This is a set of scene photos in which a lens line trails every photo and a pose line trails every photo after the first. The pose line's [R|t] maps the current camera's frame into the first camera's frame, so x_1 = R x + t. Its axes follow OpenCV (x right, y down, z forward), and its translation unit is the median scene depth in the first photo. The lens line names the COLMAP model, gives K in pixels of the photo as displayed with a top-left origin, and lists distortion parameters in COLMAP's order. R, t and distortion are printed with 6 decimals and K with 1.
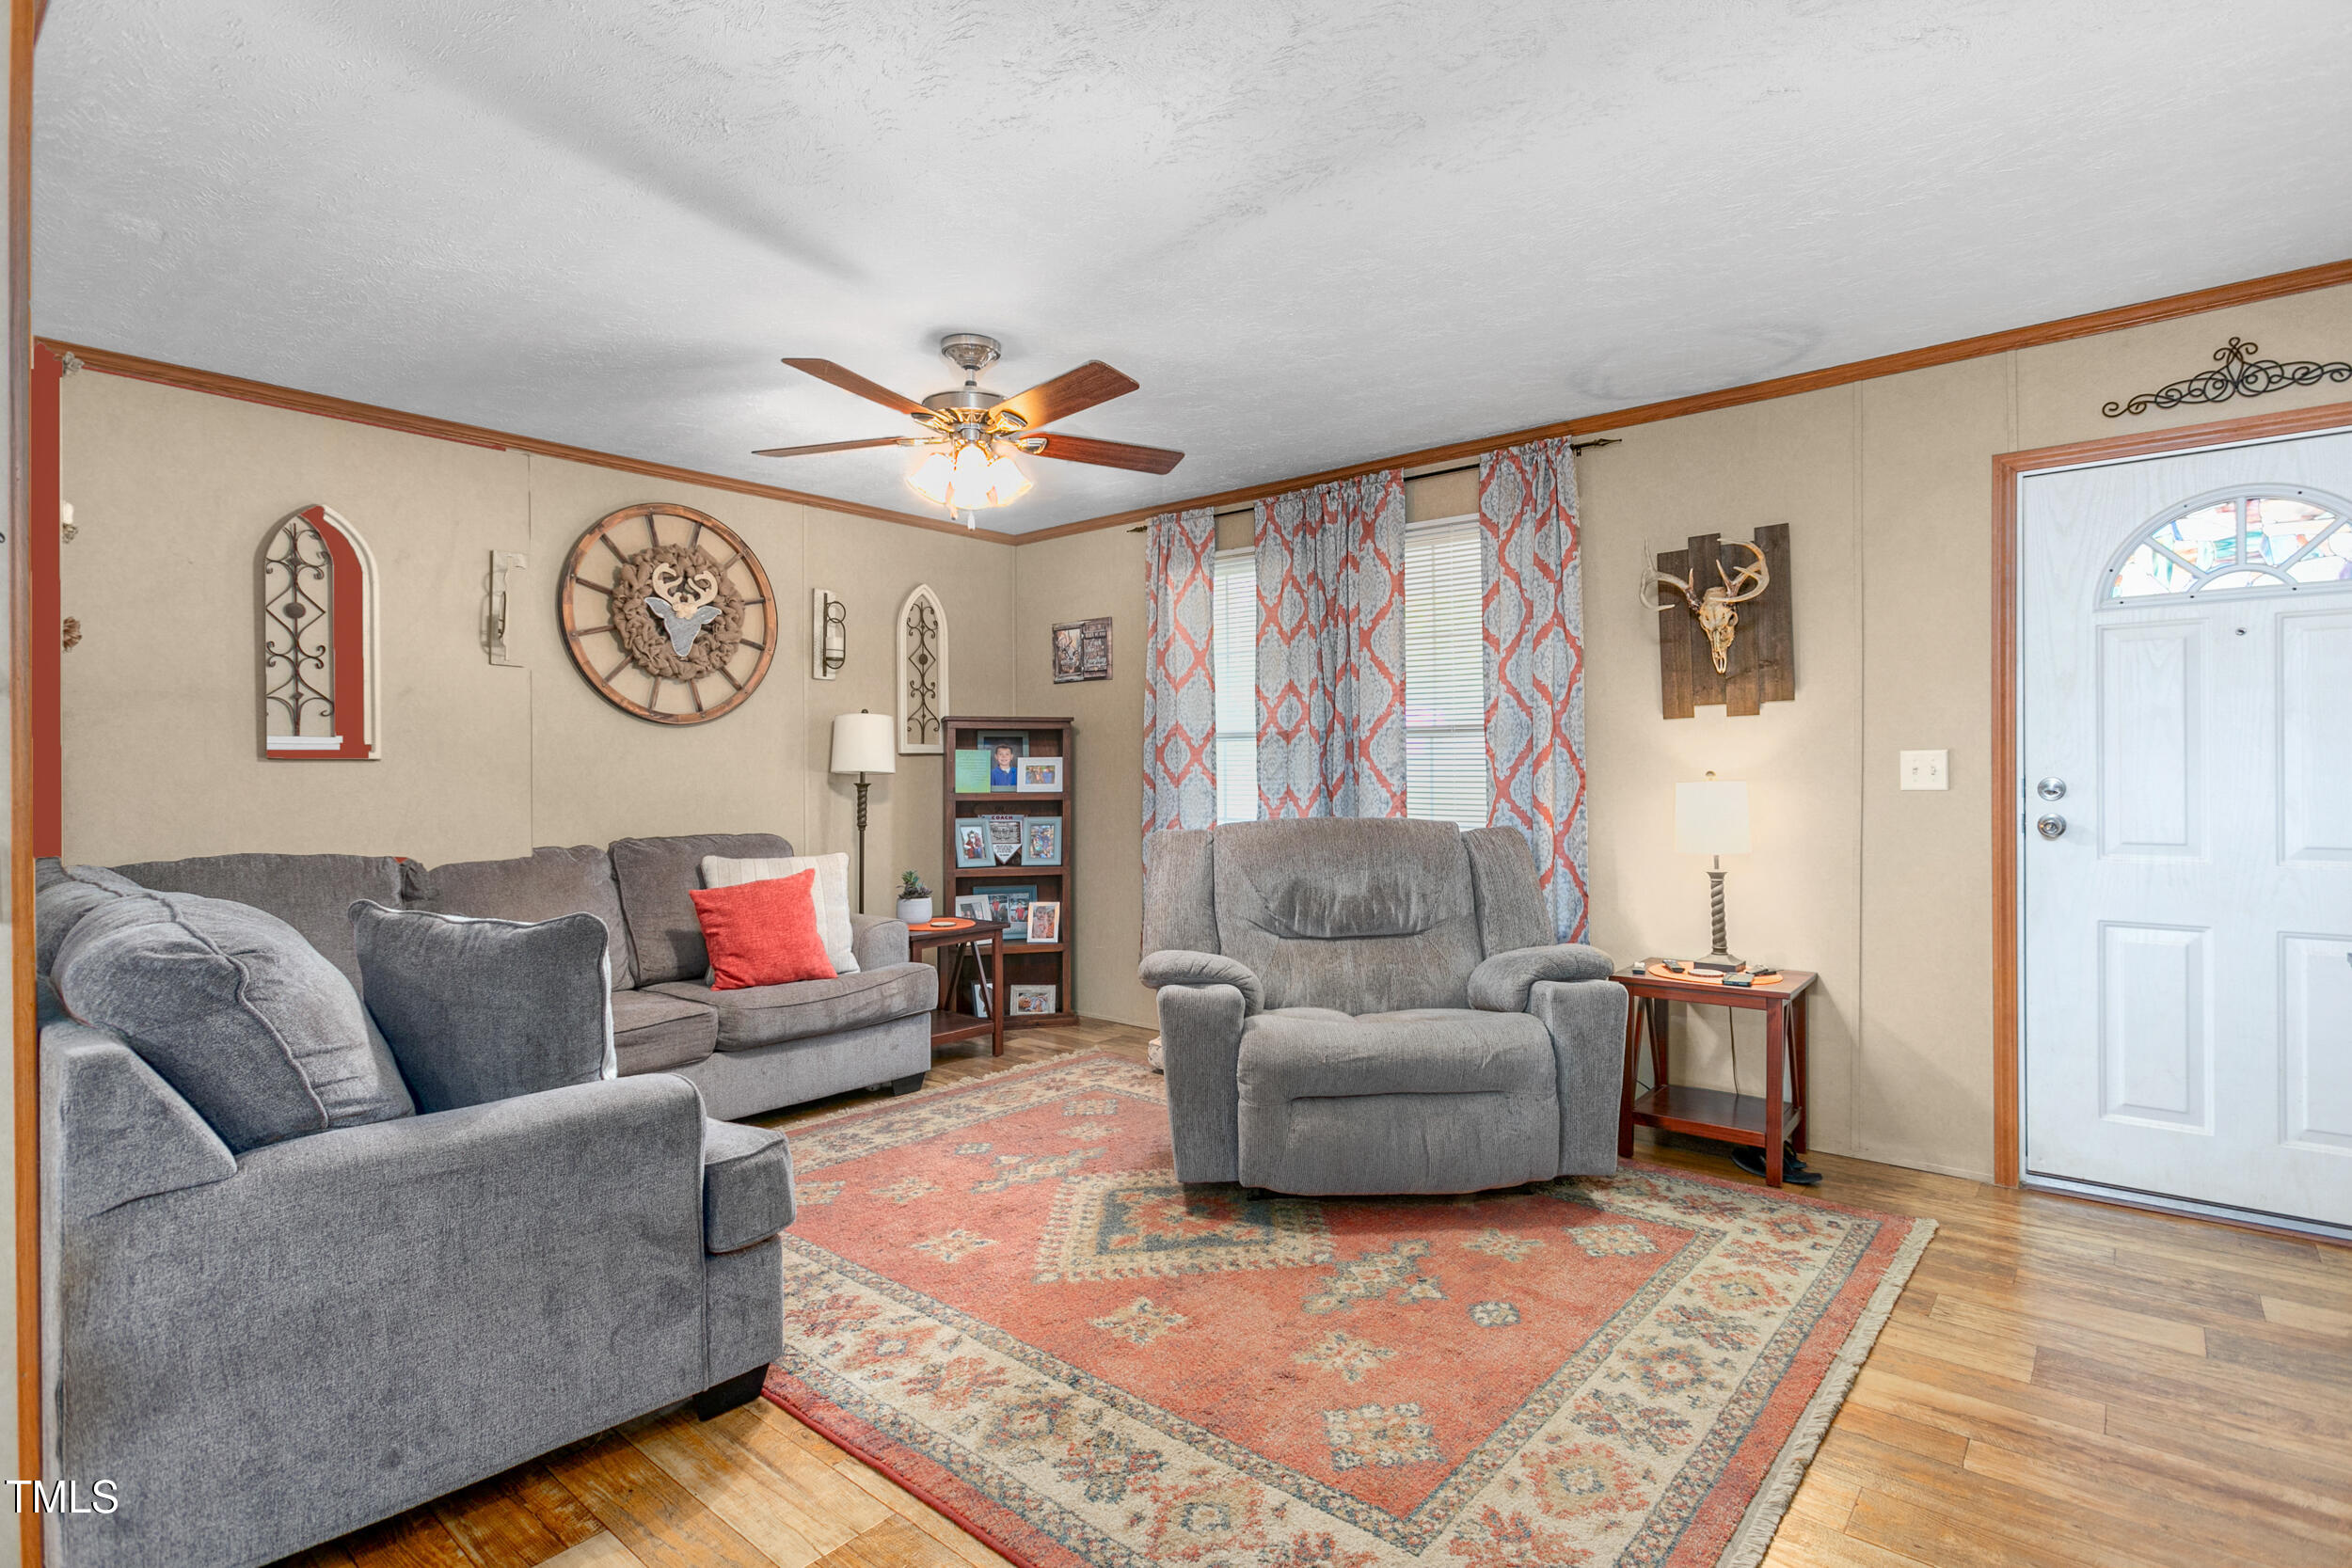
lens RADIAL K [[1149.8, 0, 1183.2], [0, 1149.8, 820.2], [0, 0, 1]] dist [-0.011230, 0.003165]
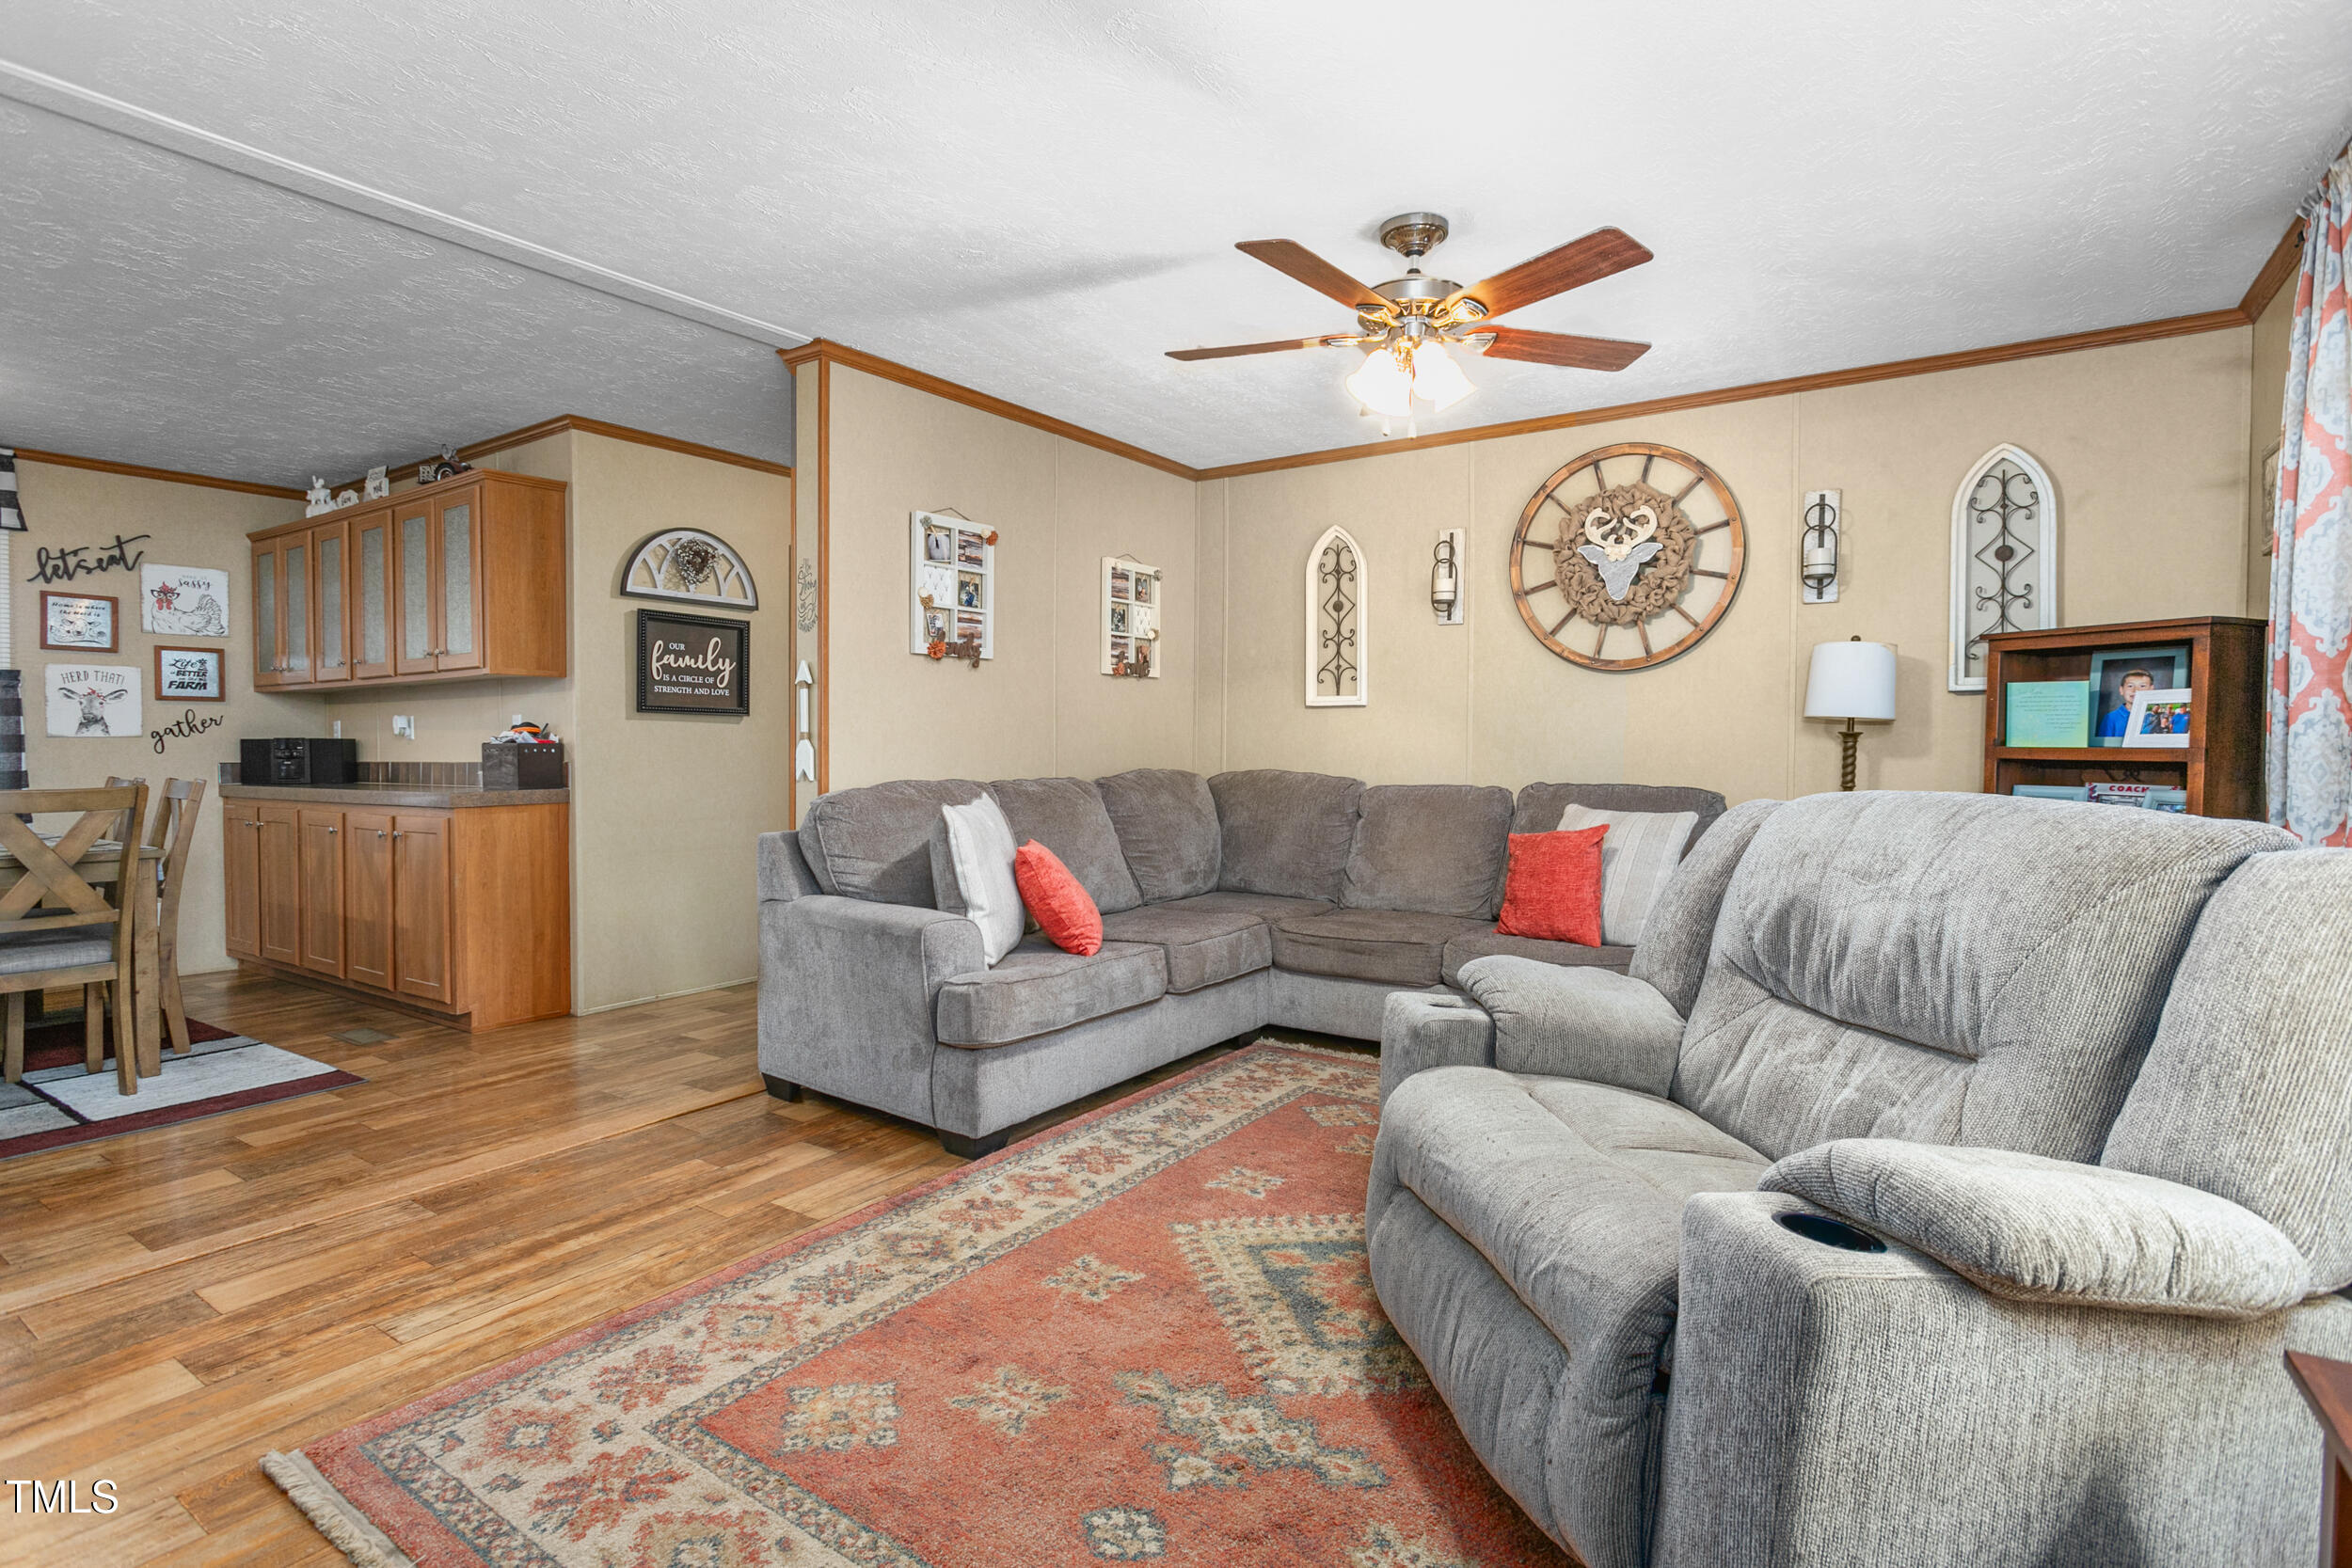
lens RADIAL K [[1149.8, 0, 1162.9], [0, 1149.8, 791.8], [0, 0, 1]] dist [-0.011230, 0.003165]
pose [[0.092811, 0.048478, -0.994503, 0.717846], [-0.043097, 0.998074, 0.044630, -0.010799], [0.994751, 0.038718, 0.094721, 0.760496]]
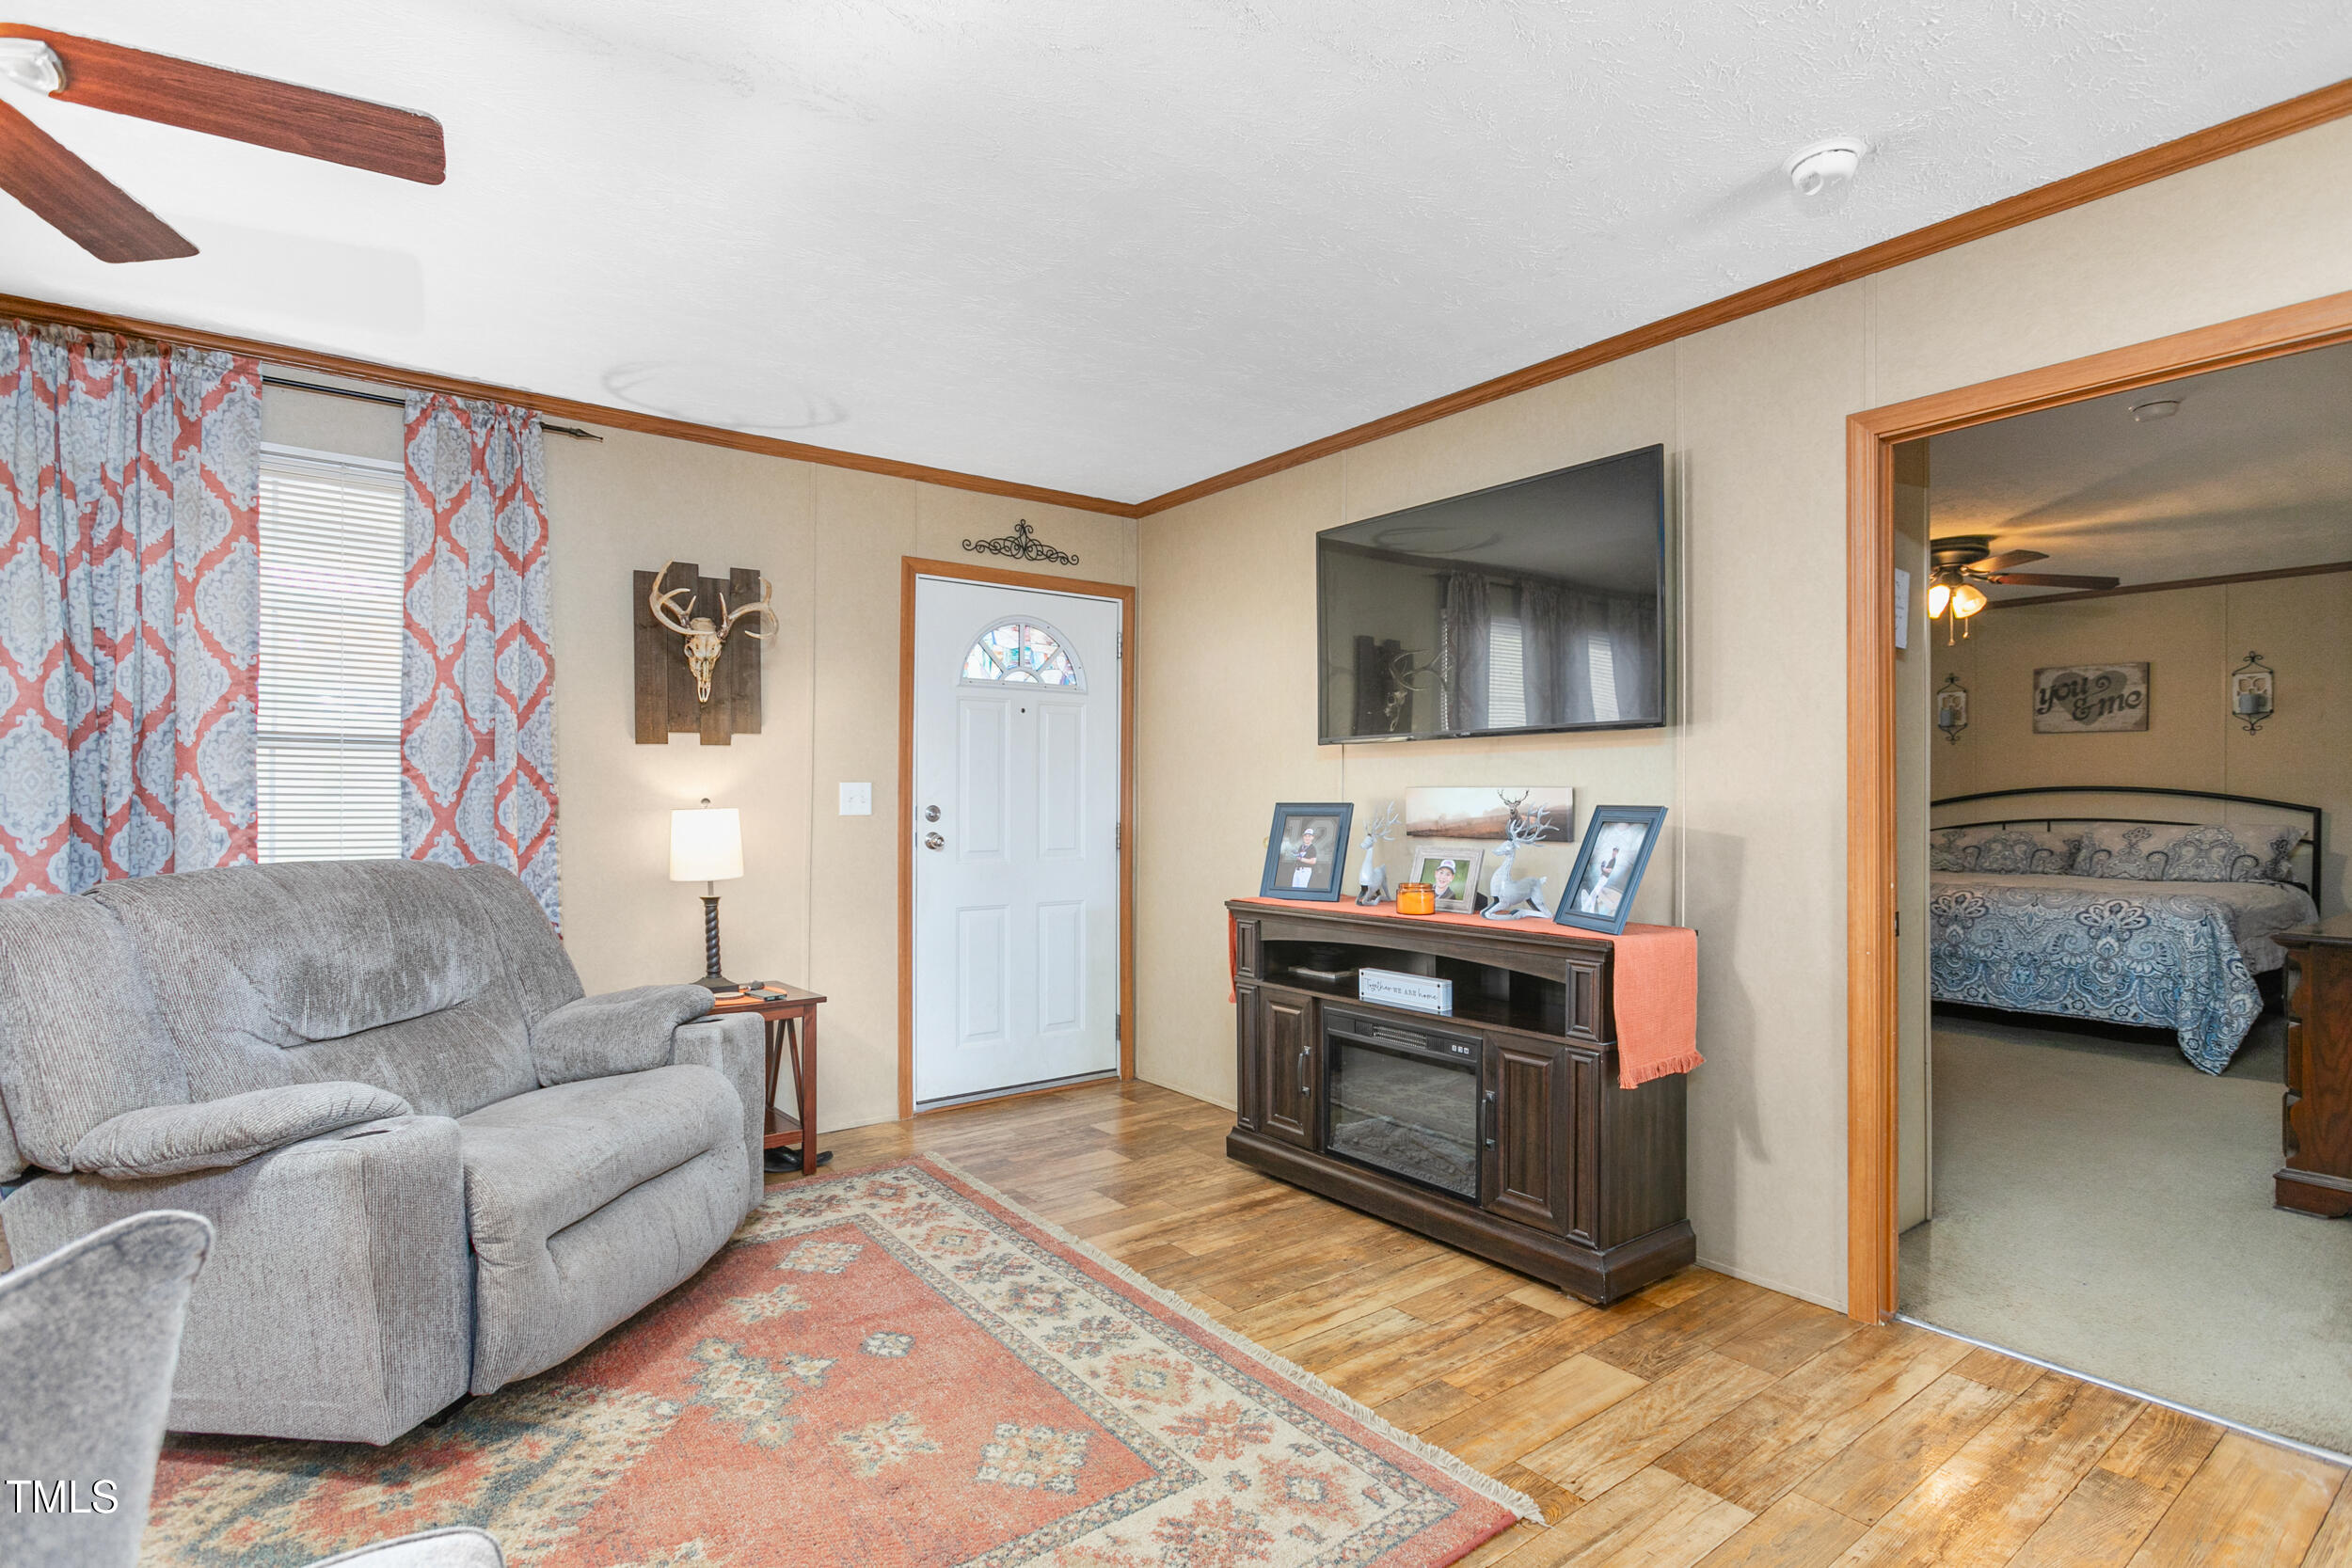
lens RADIAL K [[1149.8, 0, 1184.9], [0, 1149.8, 840.9], [0, 0, 1]] dist [-0.011230, 0.003165]
pose [[0.213266, -0.027926, 0.976595, -0.506008], [0.037101, 0.999102, 0.020468, -0.011573], [-0.976290, 0.031867, 0.214110, 0.422326]]
